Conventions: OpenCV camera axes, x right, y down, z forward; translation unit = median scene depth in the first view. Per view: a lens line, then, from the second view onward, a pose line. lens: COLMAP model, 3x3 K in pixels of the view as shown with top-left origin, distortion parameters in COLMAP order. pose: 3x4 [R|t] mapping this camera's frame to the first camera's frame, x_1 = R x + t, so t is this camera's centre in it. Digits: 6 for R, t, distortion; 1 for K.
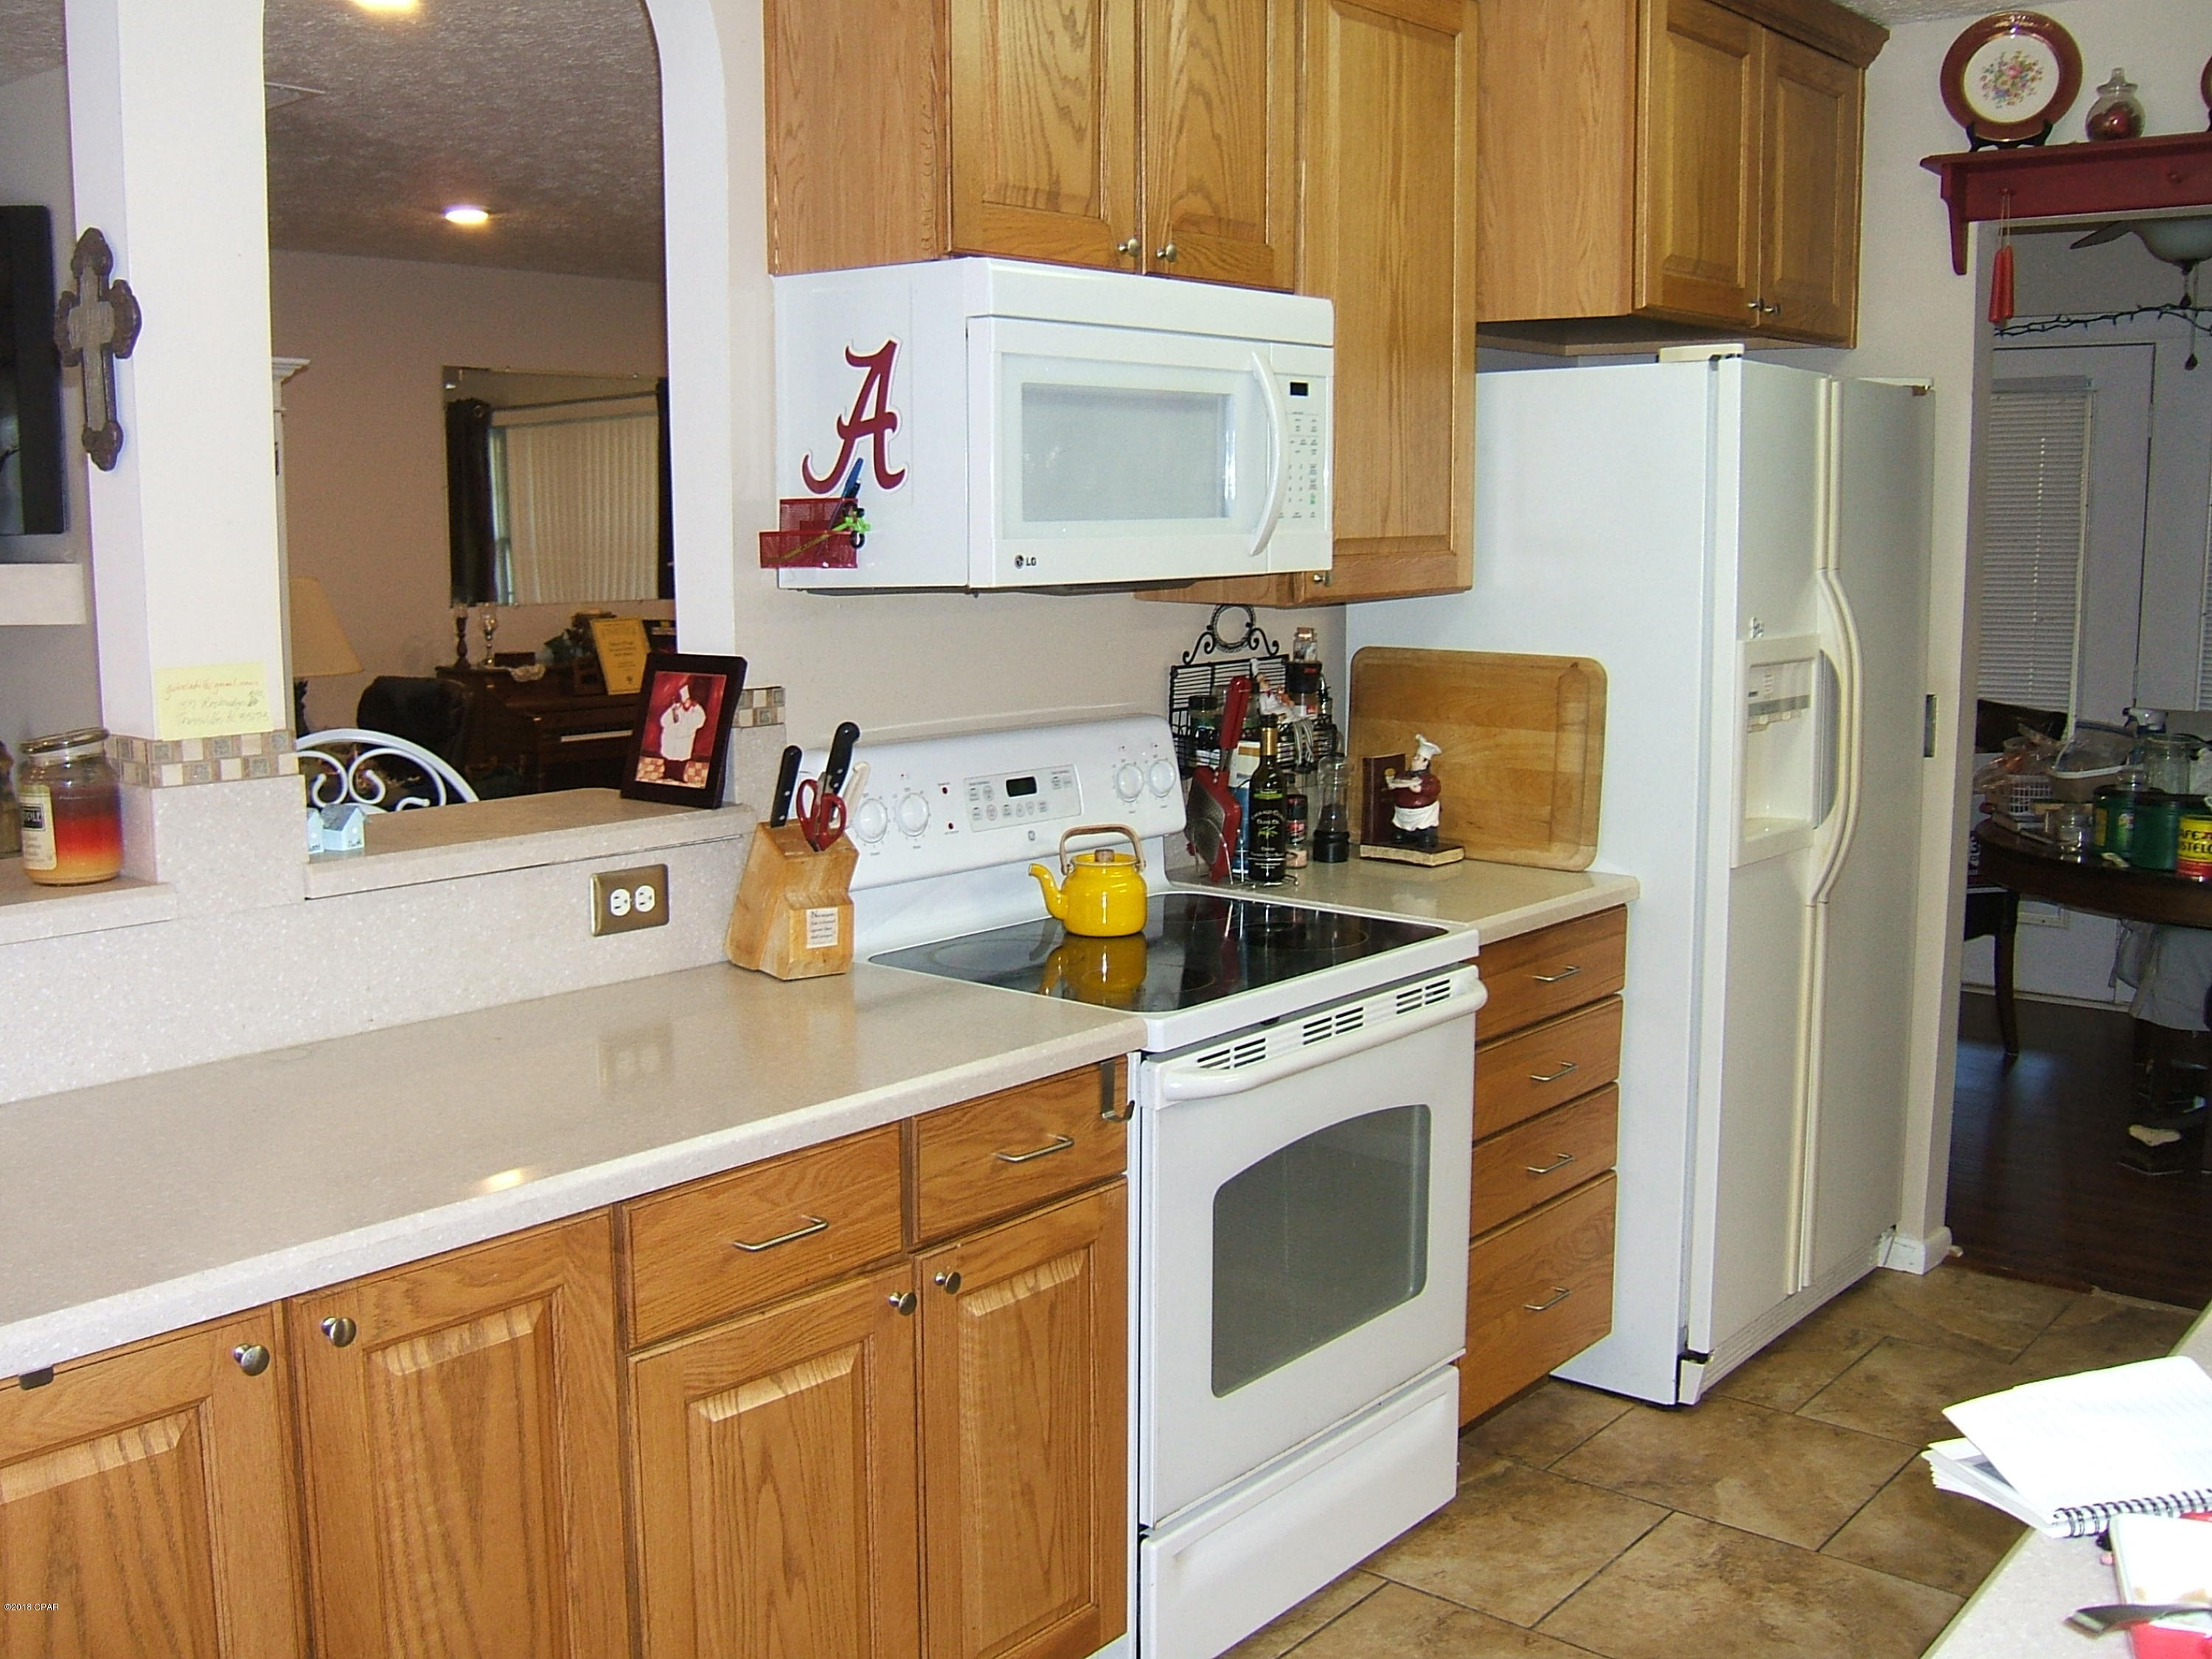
lens RADIAL K [[2168.7, 0, 1110.7], [0, 2168.7, 824.8], [0, 0, 1]] dist [-0.092235, 0.000000]
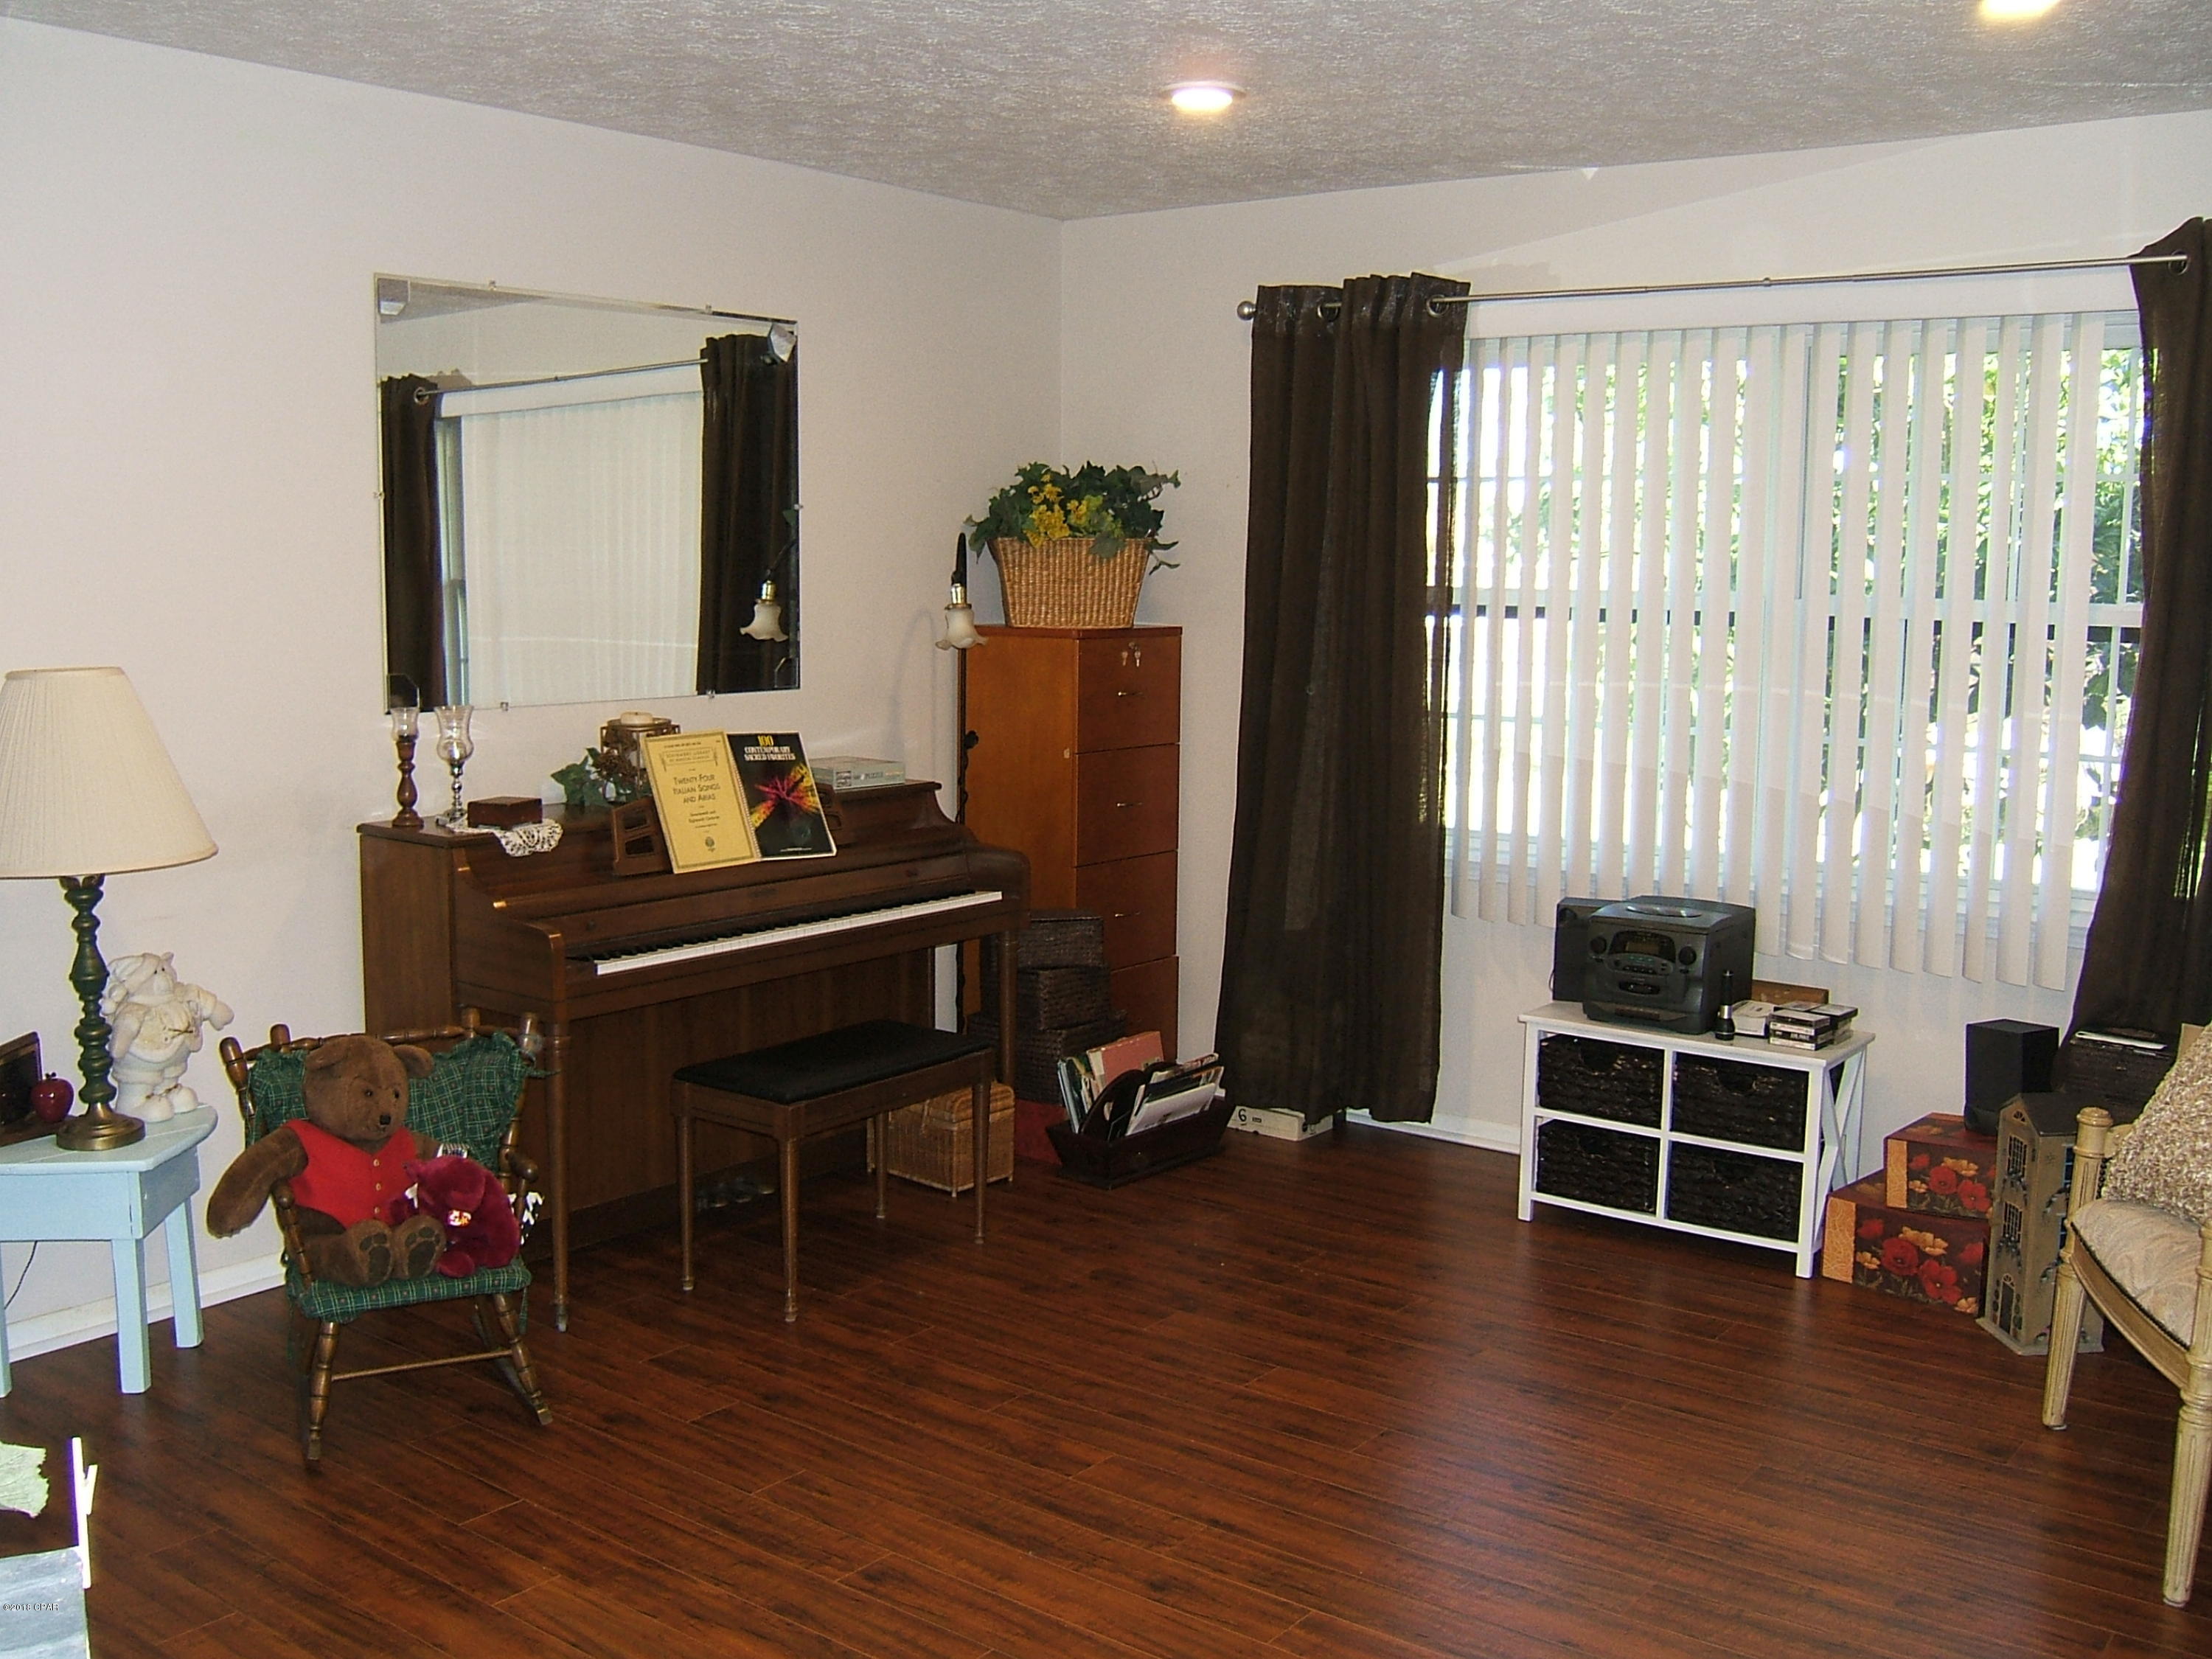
lens RADIAL K [[2168.7, 0, 1100.1], [0, 2168.7, 828.4], [0, 0, 1]] dist [-0.092235, 0.000000]
pose [[0.999480, 0.002280, 0.032159, -0.129654], [-0.001768, 0.999871, -0.015952, -0.057913], [-0.032191, 0.015887, 0.999355, 0.406127]]
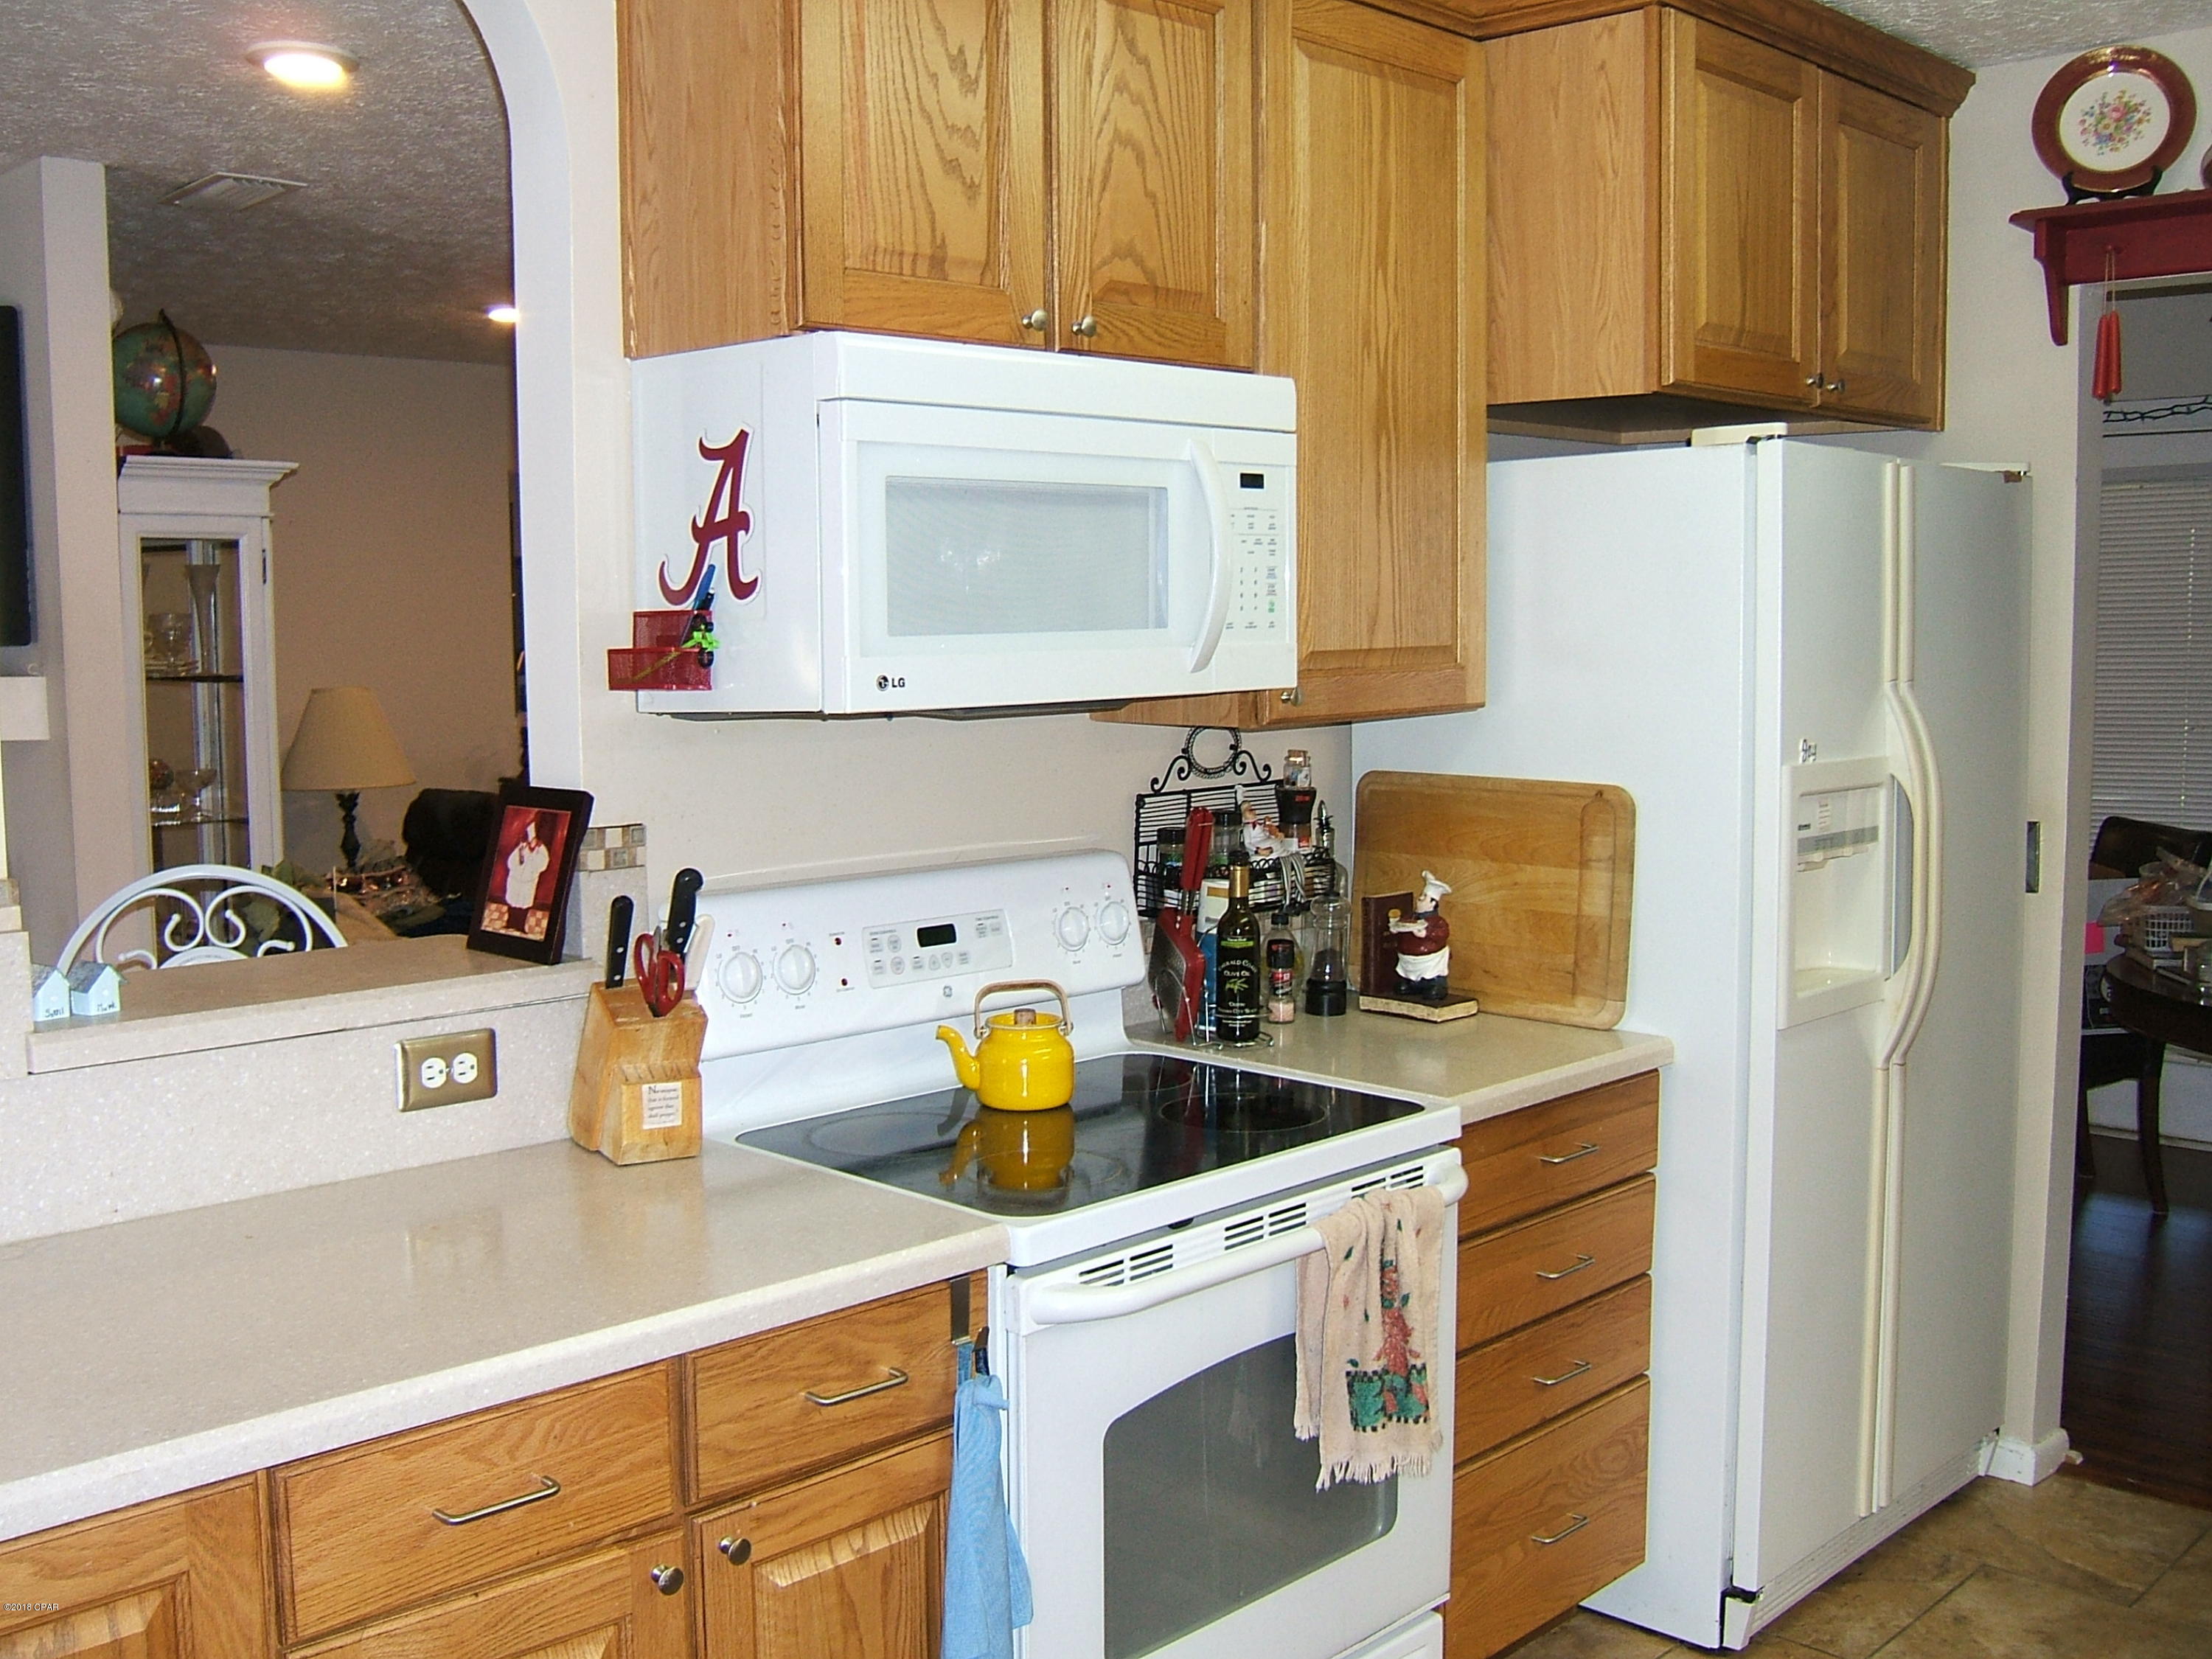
lens RADIAL K [[2168.7, 0, 1105.9], [0, 2168.7, 830.8], [0, 0, 1]] dist [-0.092235, 0.000000]
pose [[0.996706, 0.002551, -0.081064, 0.097604], [-0.006103, 0.999031, -0.043595, -0.021978], [0.080874, 0.043946, 0.995755, 0.130569]]
